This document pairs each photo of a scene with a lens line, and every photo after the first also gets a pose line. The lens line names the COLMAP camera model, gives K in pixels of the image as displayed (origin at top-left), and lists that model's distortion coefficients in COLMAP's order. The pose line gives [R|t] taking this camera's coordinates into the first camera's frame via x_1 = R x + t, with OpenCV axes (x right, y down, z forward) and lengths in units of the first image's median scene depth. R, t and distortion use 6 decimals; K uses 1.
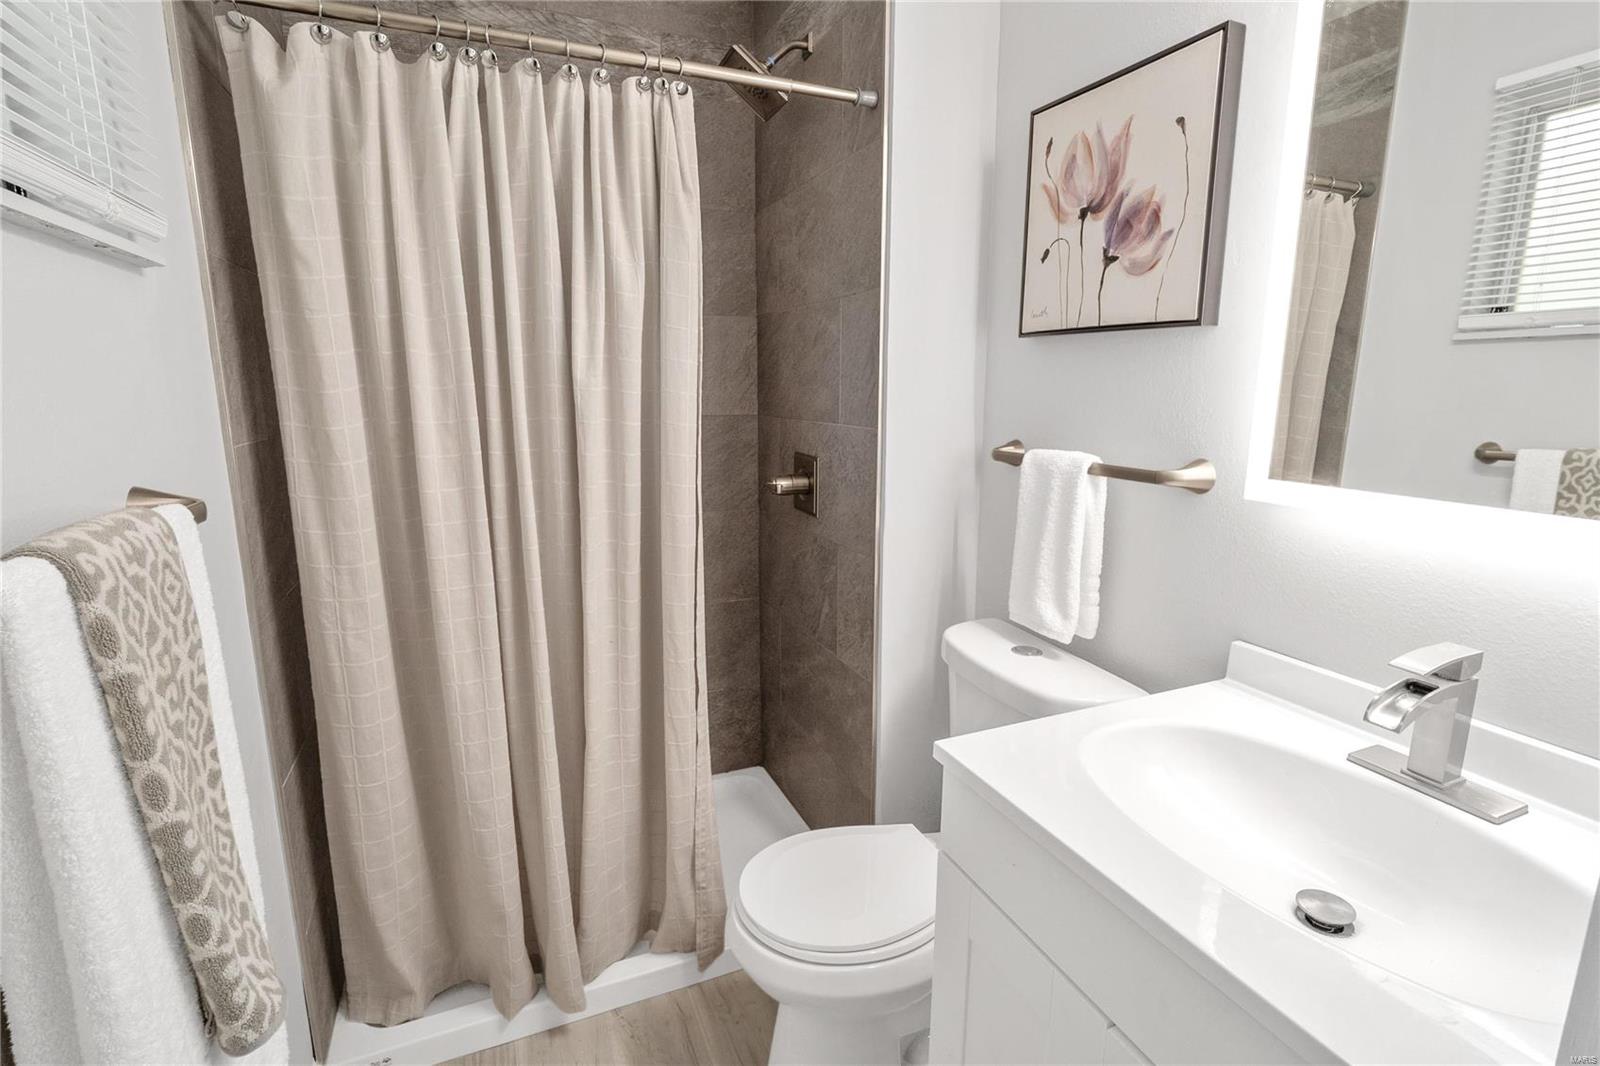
lens RADIAL K [[743.7, 0, 801.3], [0, 743.7, 533.9], [0, 0, 1]] dist [-0.017101, -0.000072]
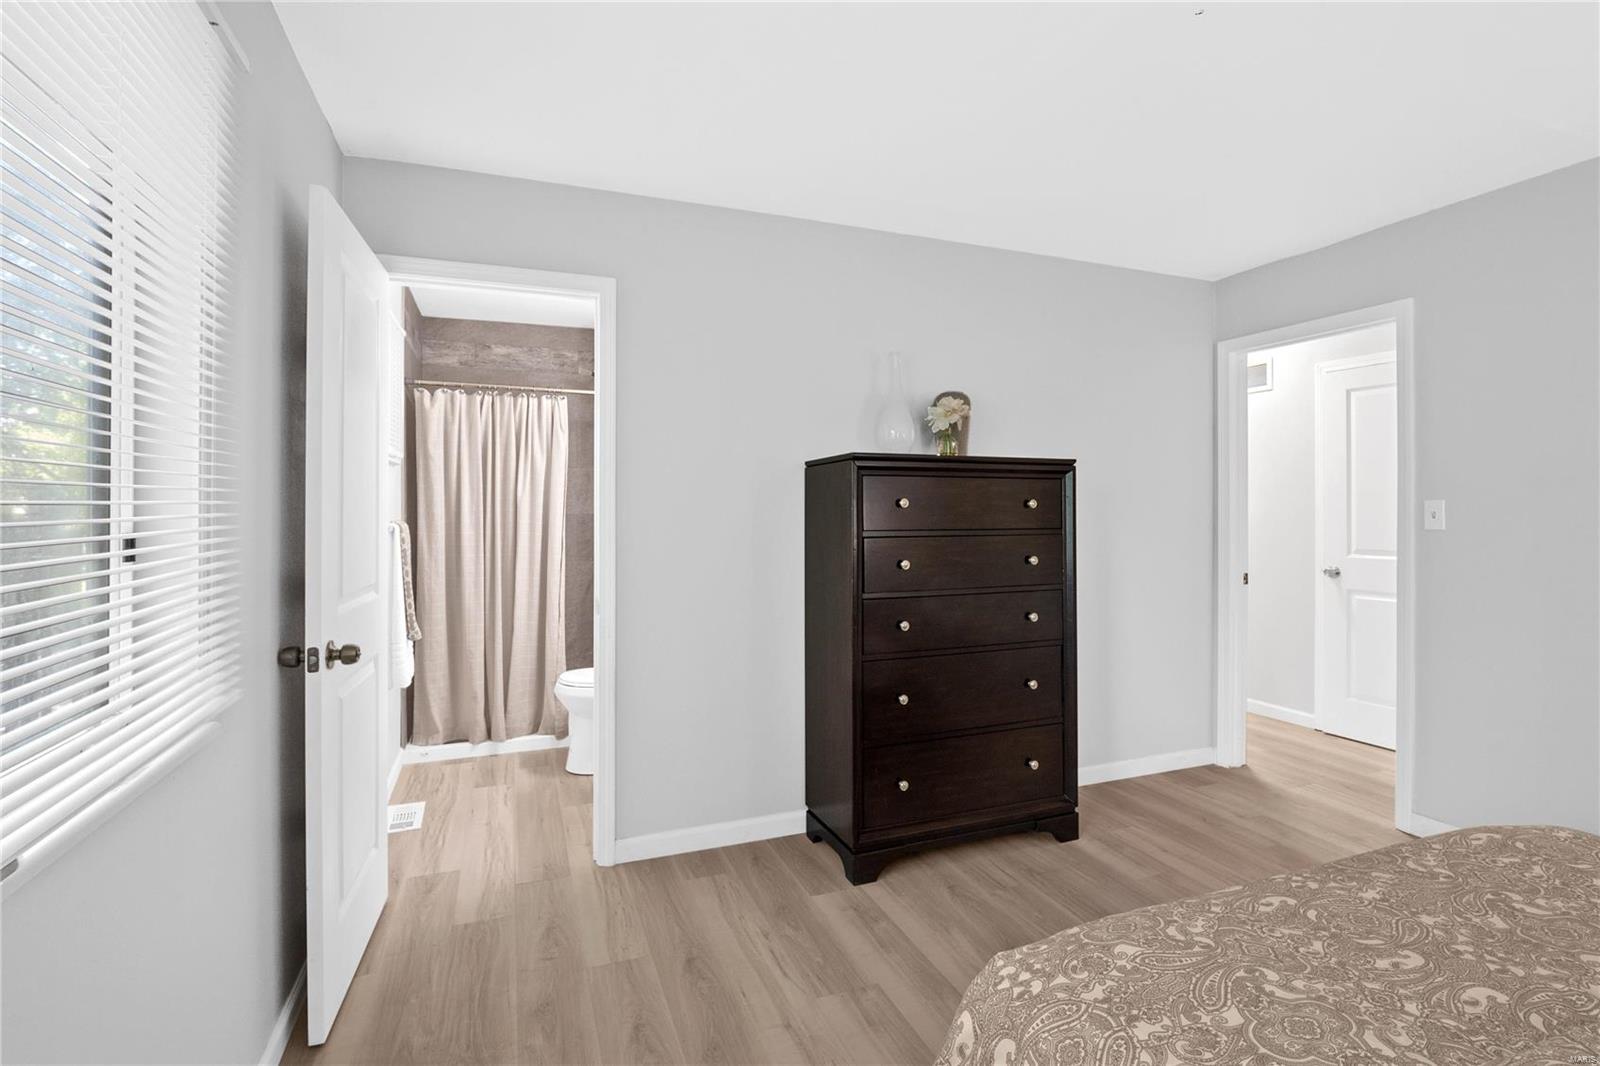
lens RADIAL K [[743.7, 0, 800.0], [0, 743.7, 518.9], [0, 0, 1]] dist [-0.017101, -0.000072]
pose [[0.999460, 0.003326, -0.032703, 0.890463], [-0.009301, 0.982827, -0.184297, 0.402588], [0.031529, 0.184501, 0.982326, -1.787687]]
